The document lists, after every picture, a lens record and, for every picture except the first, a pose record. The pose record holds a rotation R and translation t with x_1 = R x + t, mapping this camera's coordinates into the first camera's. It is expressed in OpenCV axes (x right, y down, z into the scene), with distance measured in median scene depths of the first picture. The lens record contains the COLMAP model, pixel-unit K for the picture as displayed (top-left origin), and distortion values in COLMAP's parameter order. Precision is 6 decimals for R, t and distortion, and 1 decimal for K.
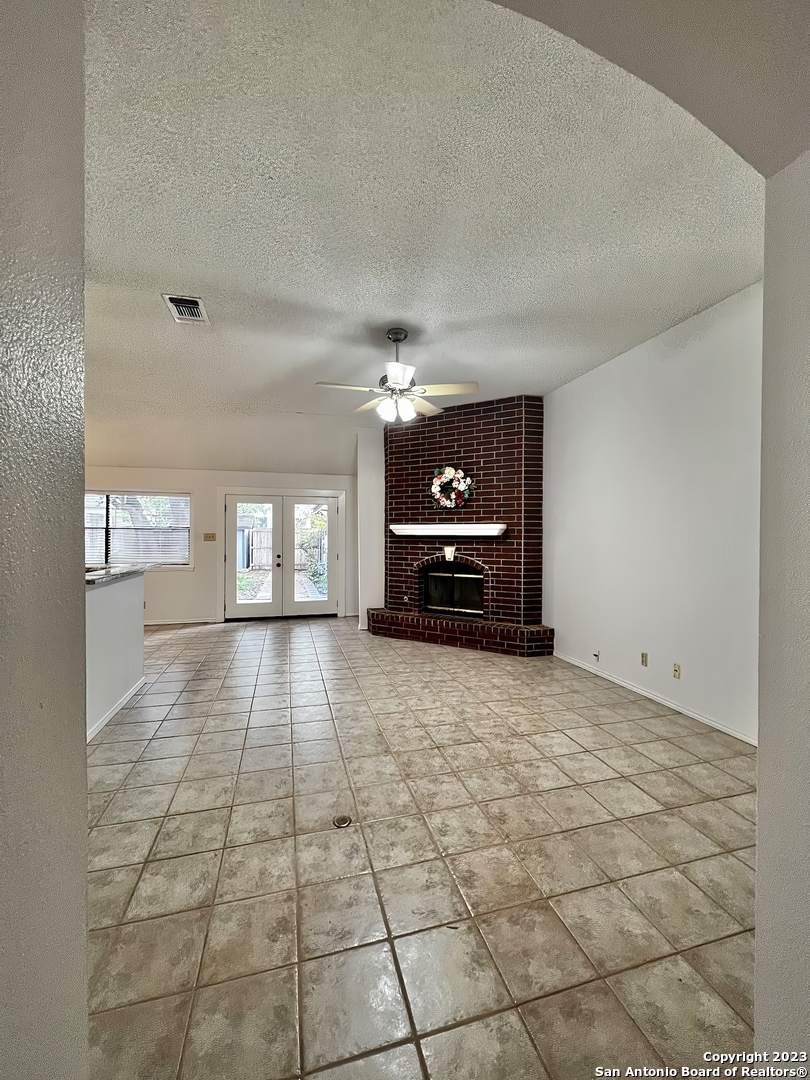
lens RADIAL K [[450.8, 0, 407.4], [0, 450.8, 538.4], [0, 0, 1]] dist [-0.002401, 0.000089]
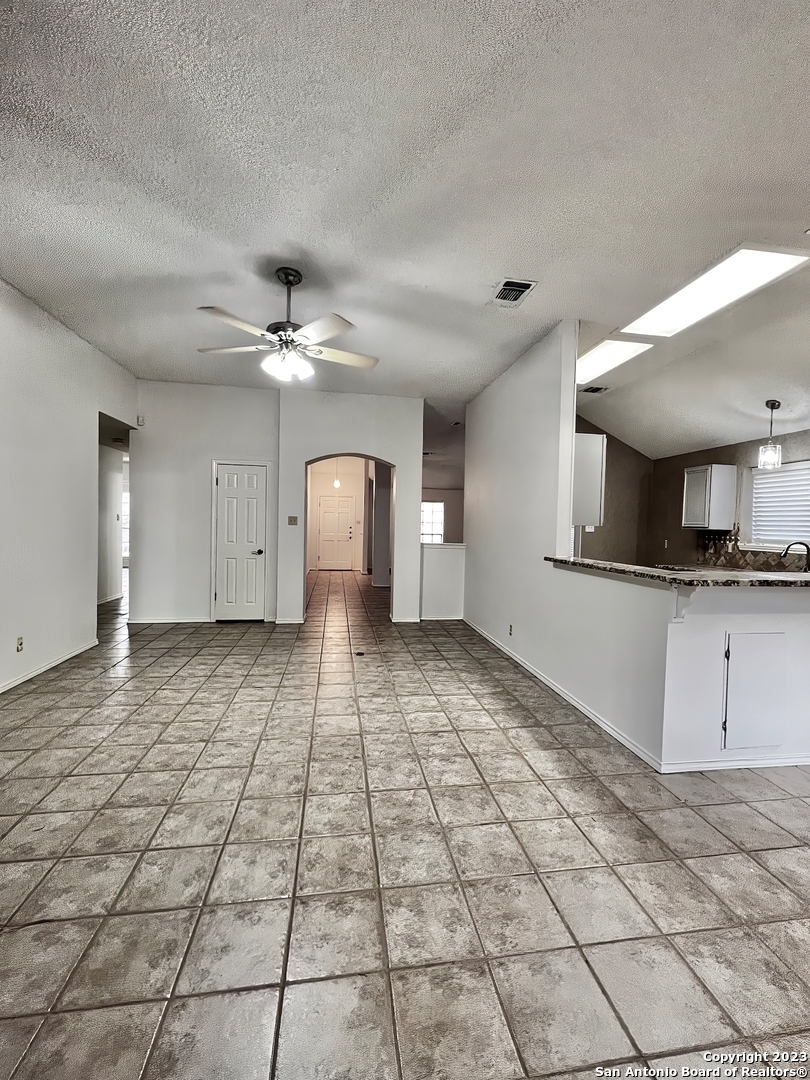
lens RADIAL K [[450.8, 0, 407.4], [0, 450.8, 538.4], [0, 0, 1]] dist [-0.002401, 0.000089]
pose [[-0.993753, -0.026681, 0.108364, -0.320115], [-0.022382, 0.998921, 0.040699, -0.000836], [-0.109333, 0.038020, -0.993278, 1.681692]]
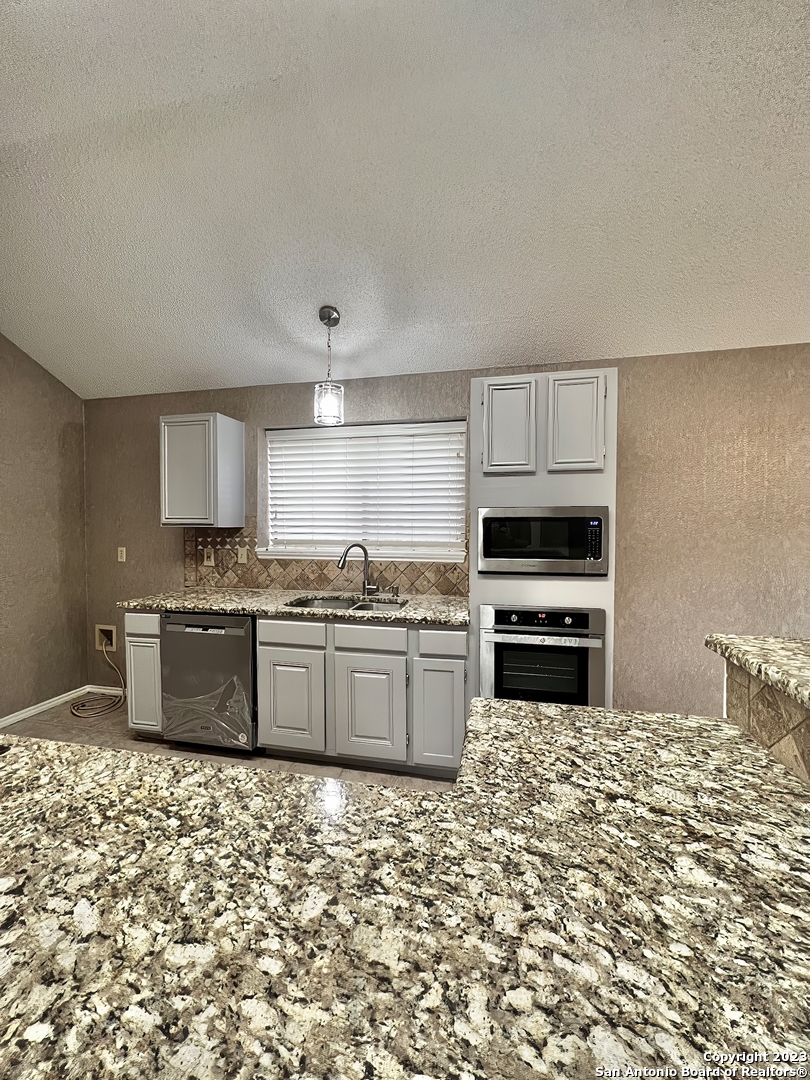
lens RADIAL K [[450.8, 0, 407.4], [0, 450.8, 538.4], [0, 0, 1]] dist [-0.002401, 0.000089]
pose [[-0.469670, 0.026911, -0.882432, -0.541818], [-0.009570, 0.999321, 0.035569, -0.004401], [0.882790, 0.025151, -0.469094, 0.911156]]
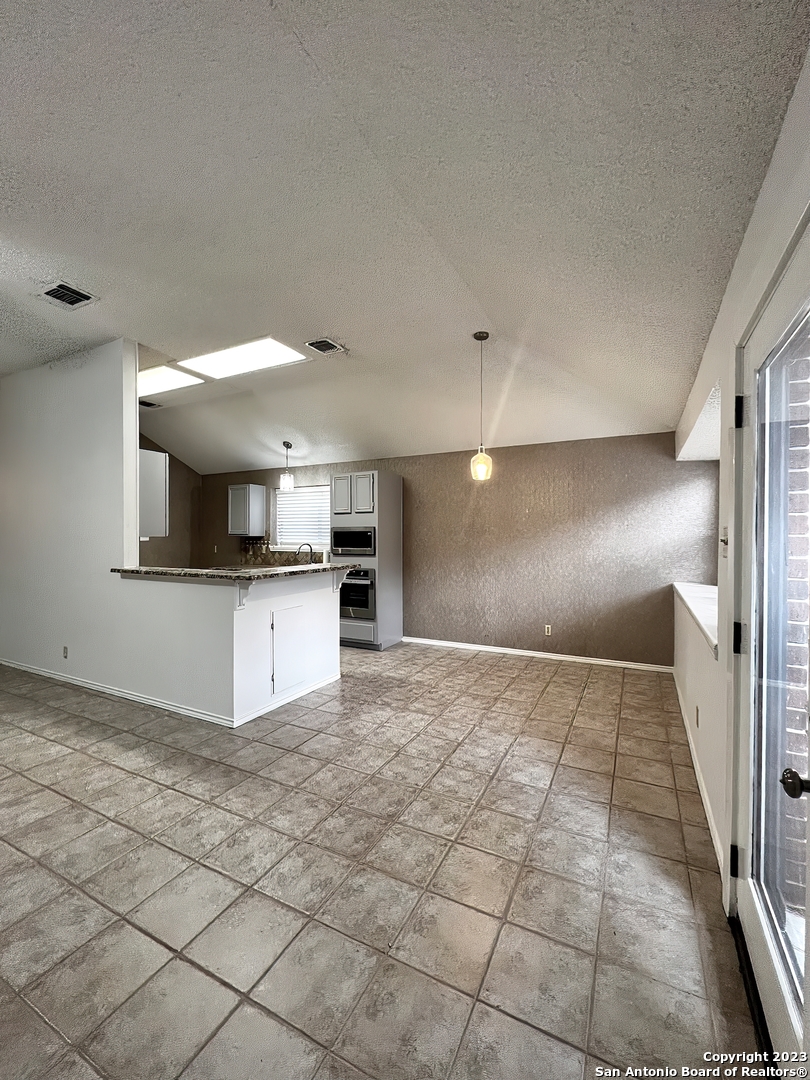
lens RADIAL K [[450.8, 0, 407.4], [0, 450.8, 538.4], [0, 0, 1]] dist [-0.002401, 0.000089]
pose [[-0.670052, 0.004897, -0.742298, -0.225236], [-0.008047, 0.999872, 0.013860, -0.010972], [0.742270, 0.015260, -0.669927, 1.797793]]
